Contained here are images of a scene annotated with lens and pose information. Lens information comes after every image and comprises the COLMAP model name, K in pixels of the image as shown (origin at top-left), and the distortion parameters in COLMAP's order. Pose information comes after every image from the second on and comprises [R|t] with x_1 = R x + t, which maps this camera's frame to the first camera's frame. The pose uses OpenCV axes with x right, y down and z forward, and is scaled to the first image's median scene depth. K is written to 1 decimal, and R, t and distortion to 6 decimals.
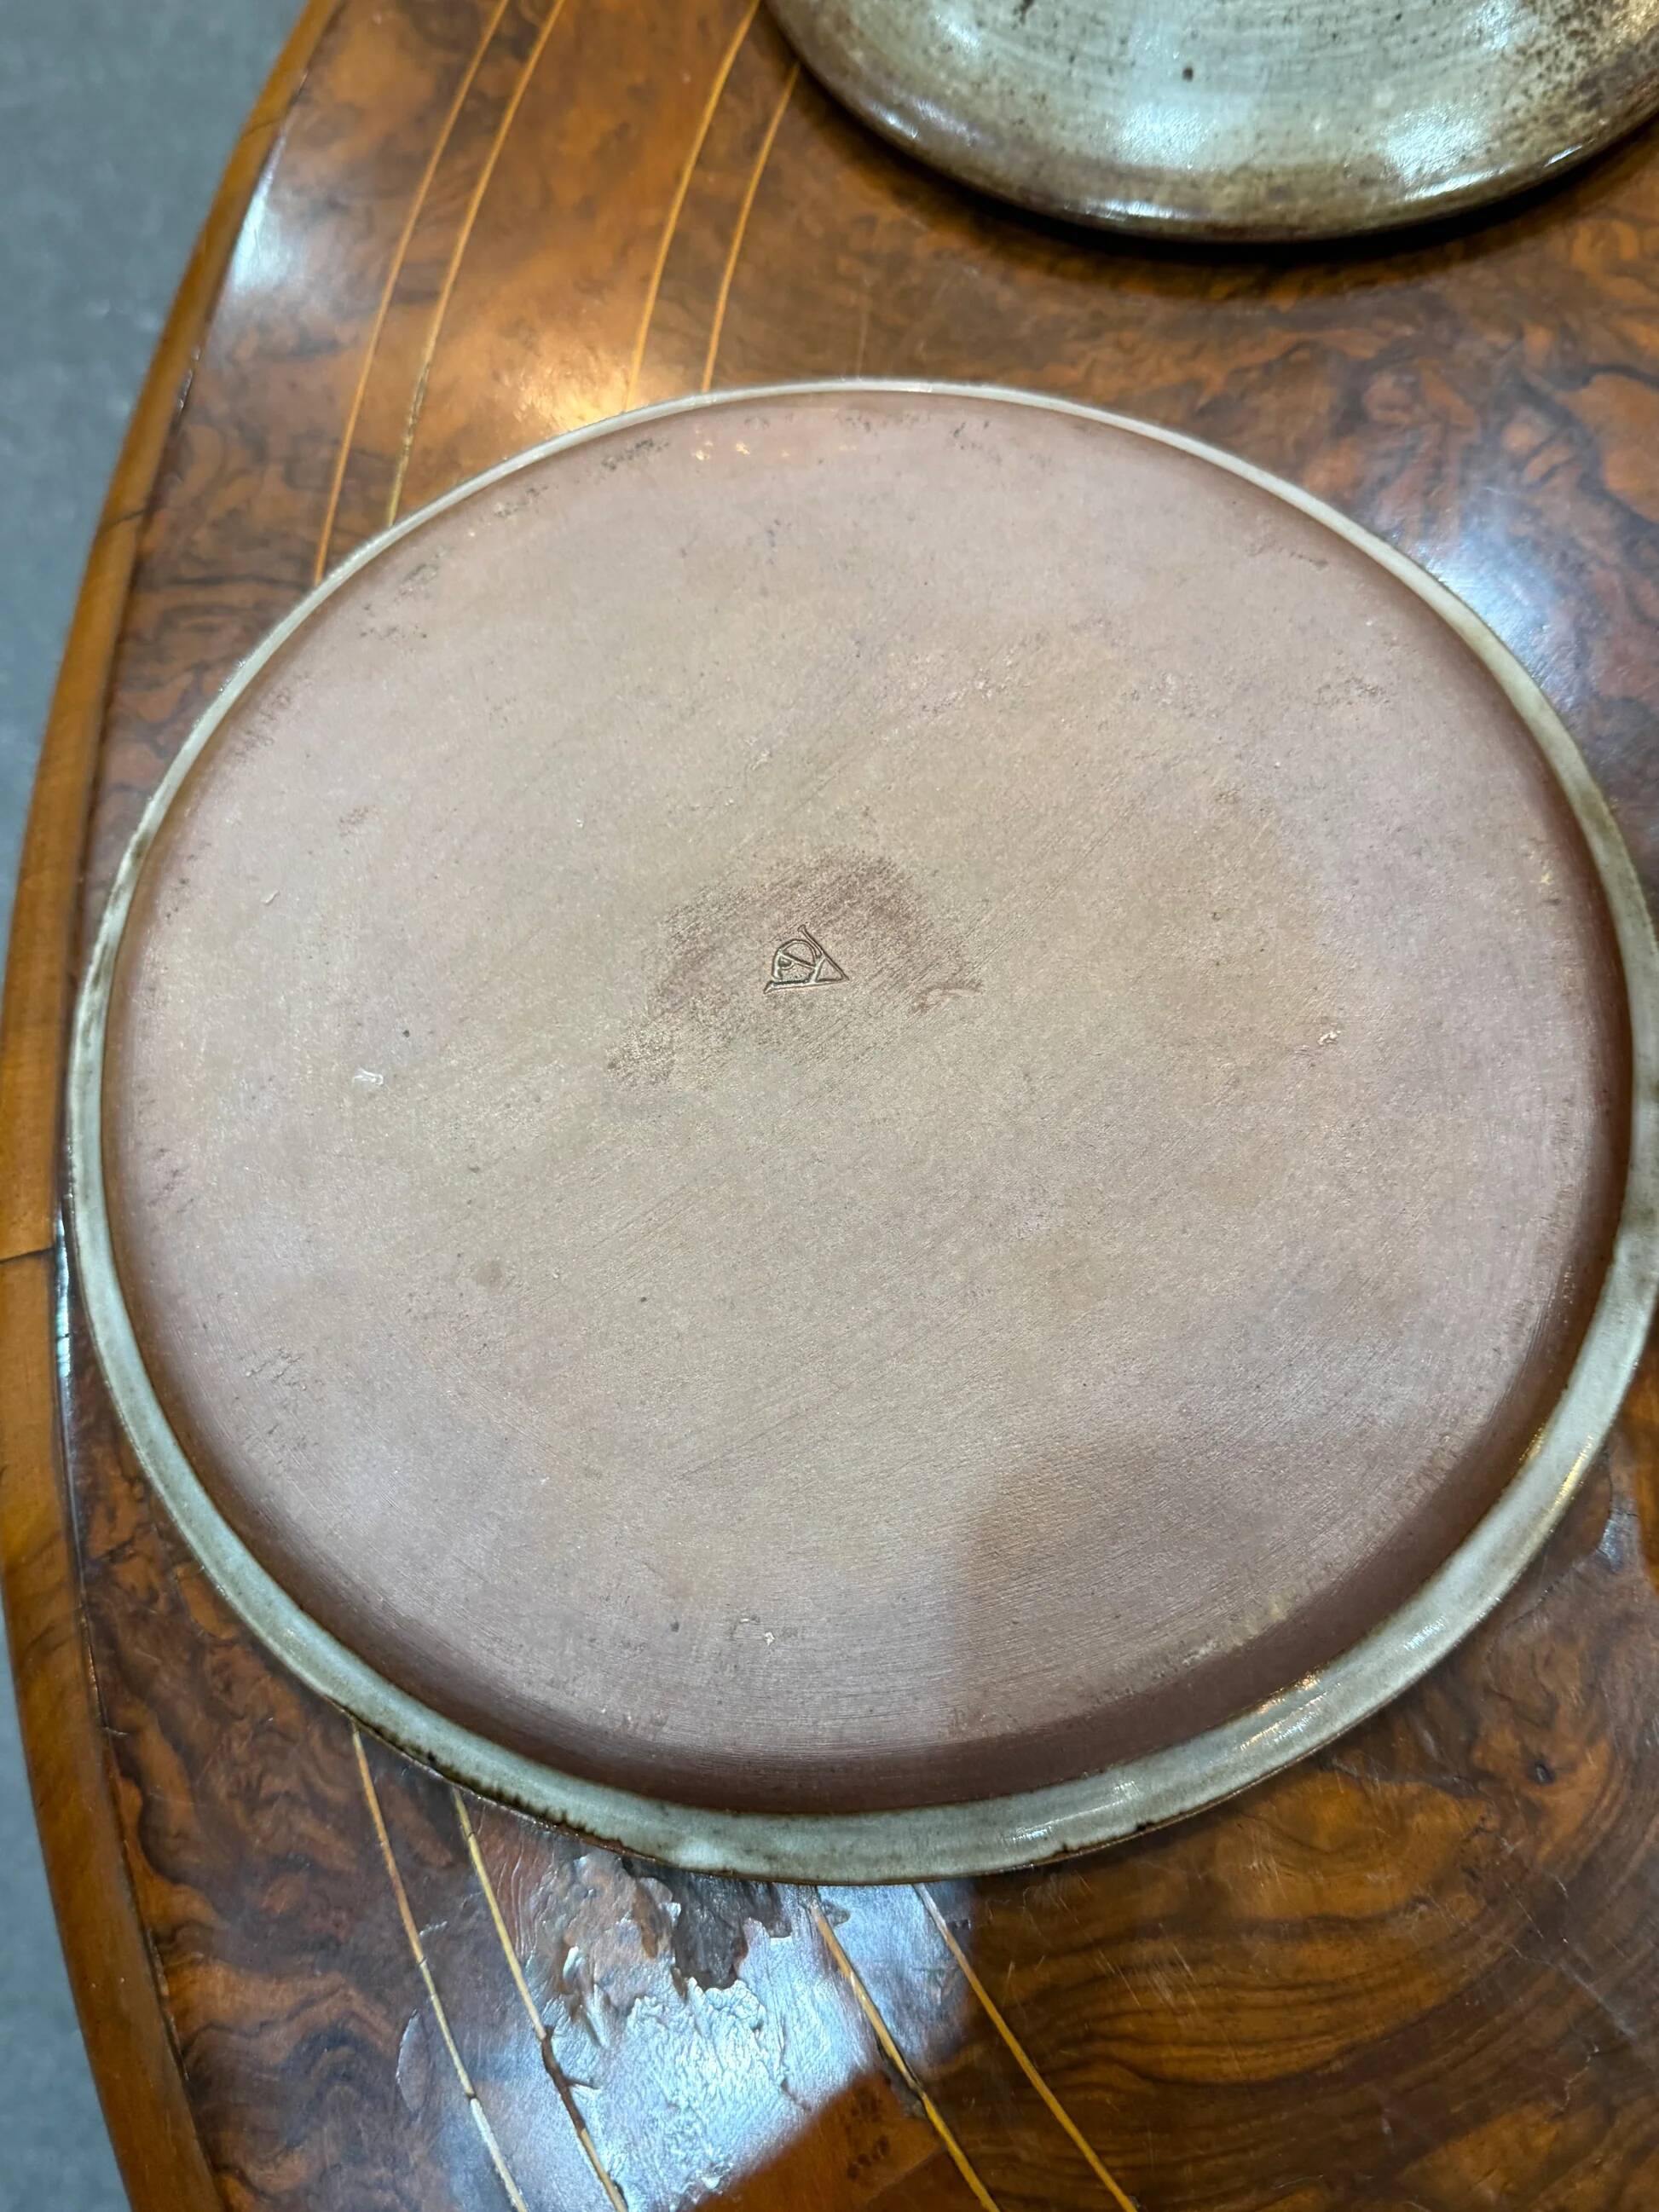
lens RADIAL K [[2100.8, 0, 819.6], [0, 2100.8, 1089.9], [0, 0, 1]] dist [-0.030969, 0.000000]
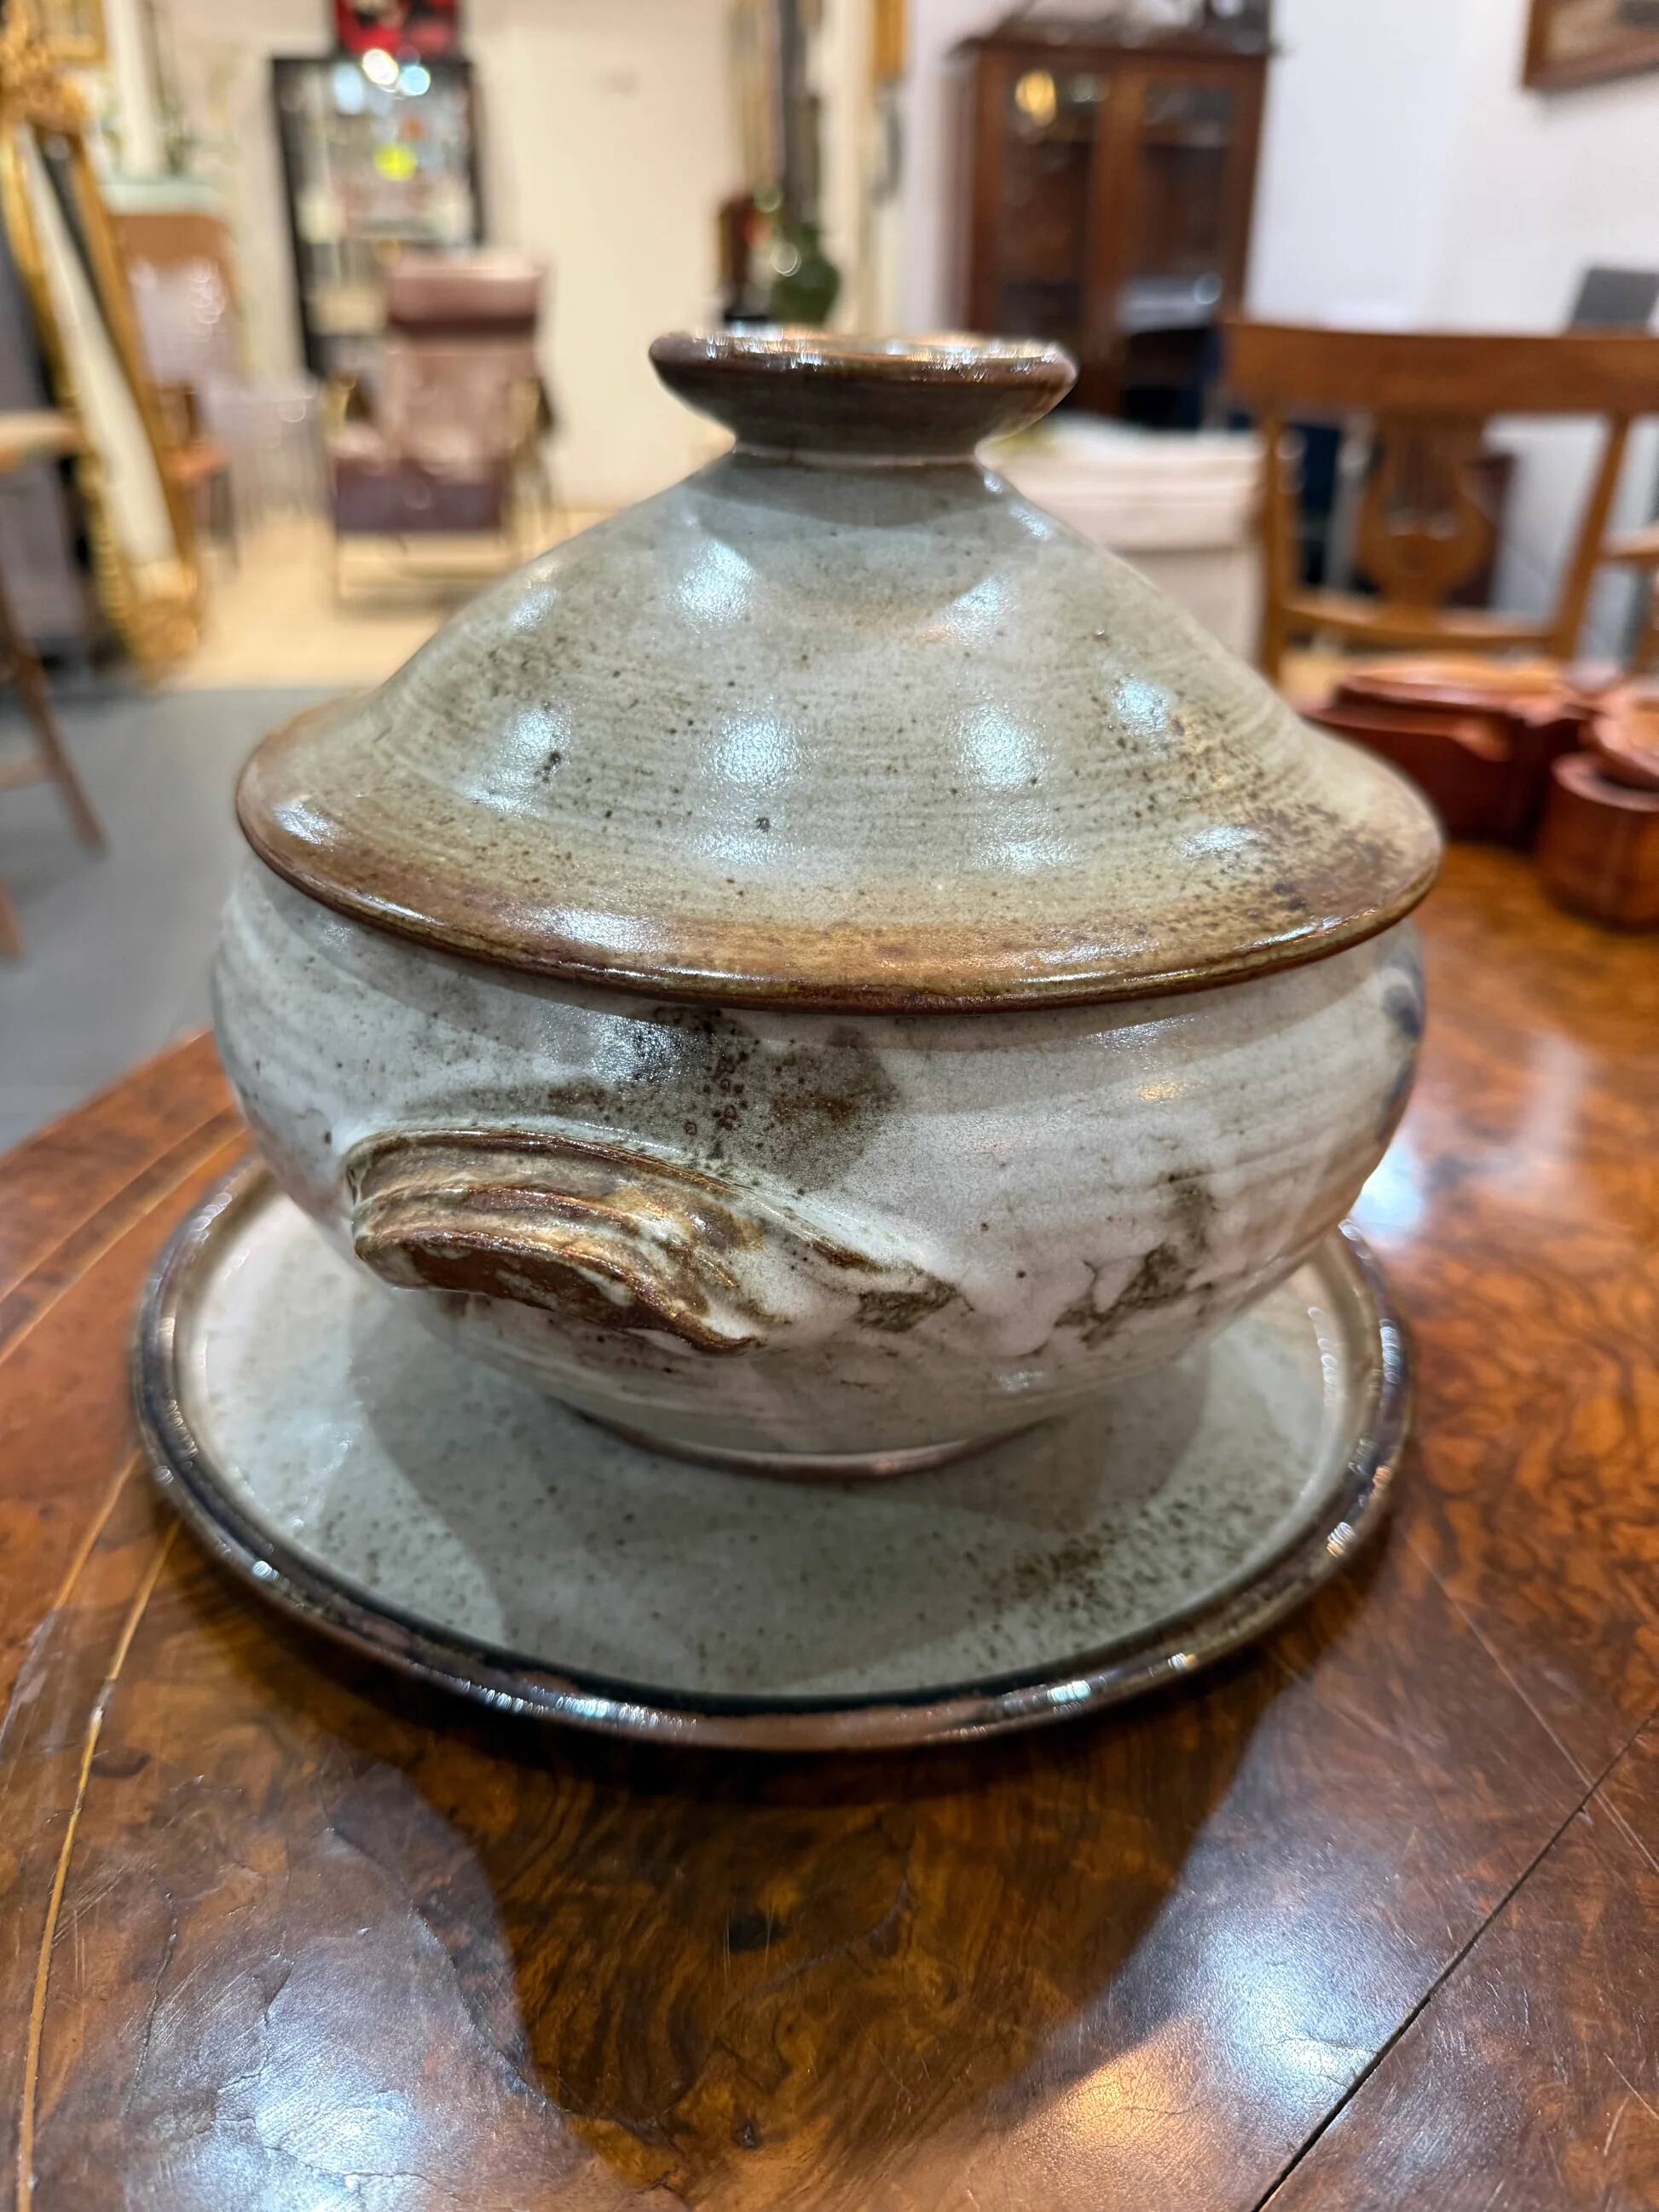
lens RADIAL K [[1642.4, 0, 818.0], [0, 1642.4, 1115.5], [0, 0, 1]] dist [0.031884, -0.077456]
pose [[0.988354, 0.074916, 0.132455, 0.126881], [0.029453, 0.759785, -0.649507, -0.032231], [-0.149295, 0.645844, 0.748730, 0.627983]]
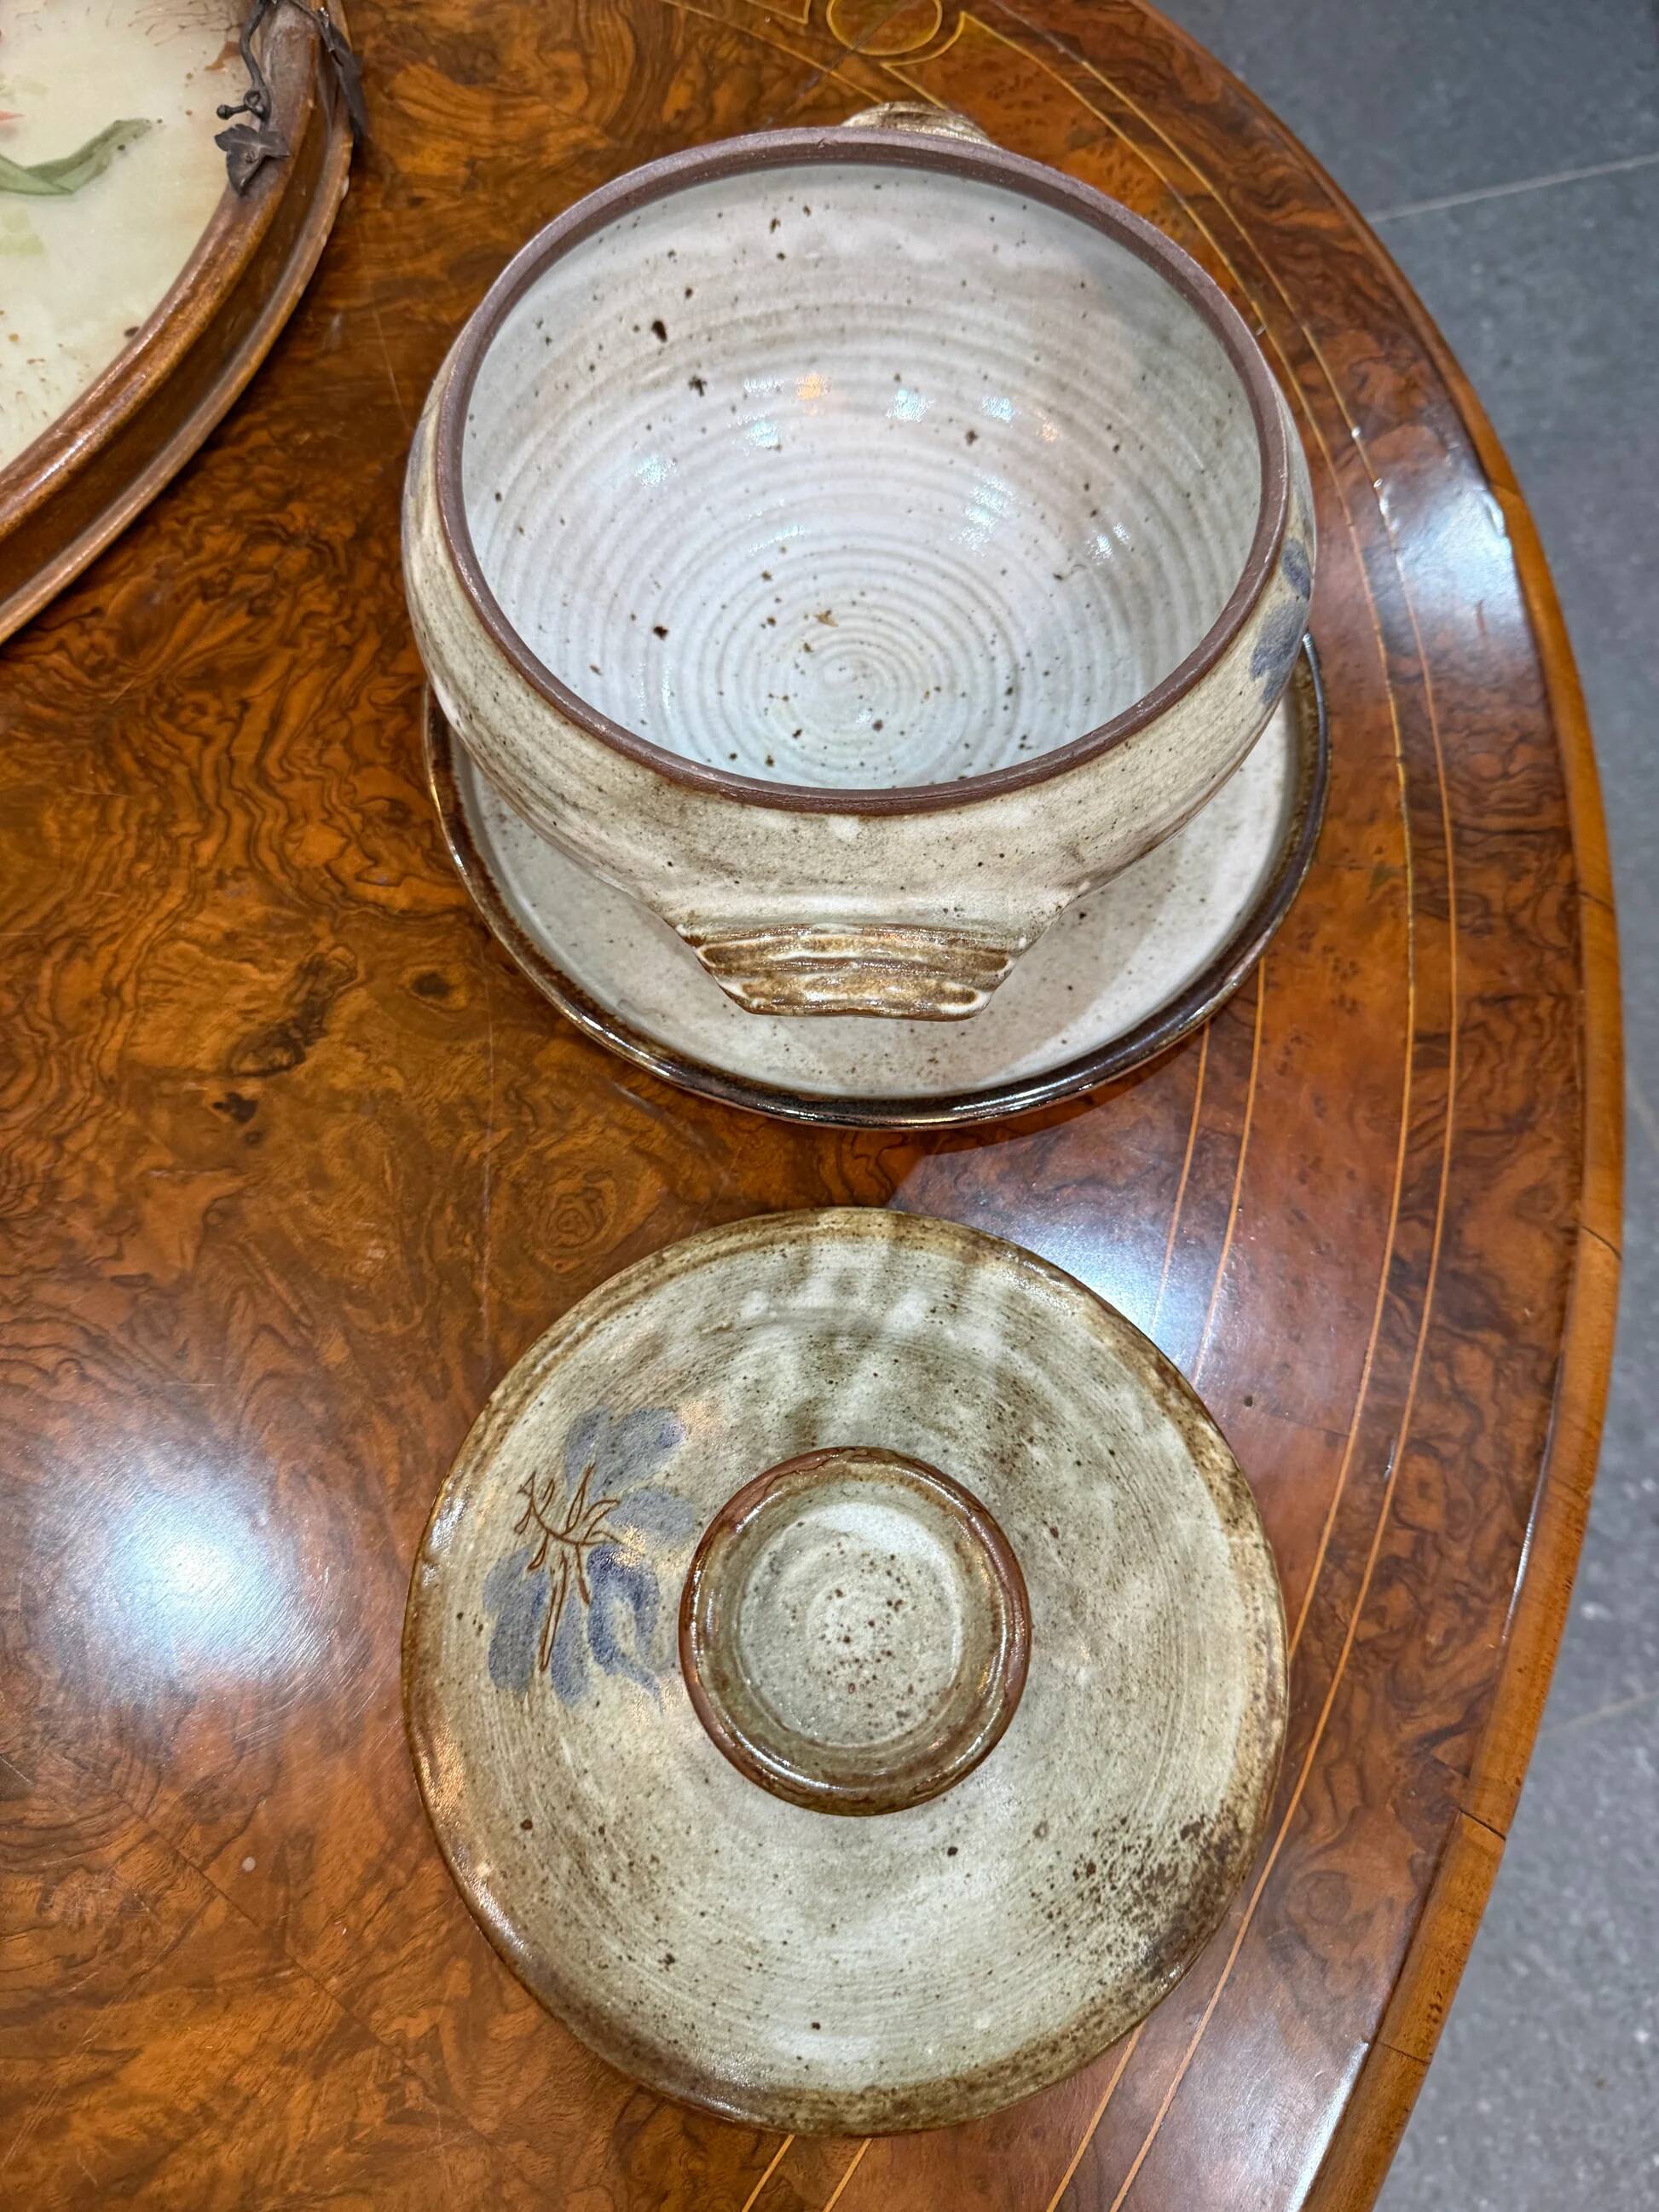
lens RADIAL K [[1642.4, 0, 842.8], [0, 1642.4, 1119.6], [0, 0, 1]] dist [0.031884, -0.077456]
pose [[0.983347, -0.106713, 0.147108, 0.110984], [0.099471, 0.993477, 0.055756, -1.031892], [-0.152098, -0.040194, 0.987548, 0.119593]]
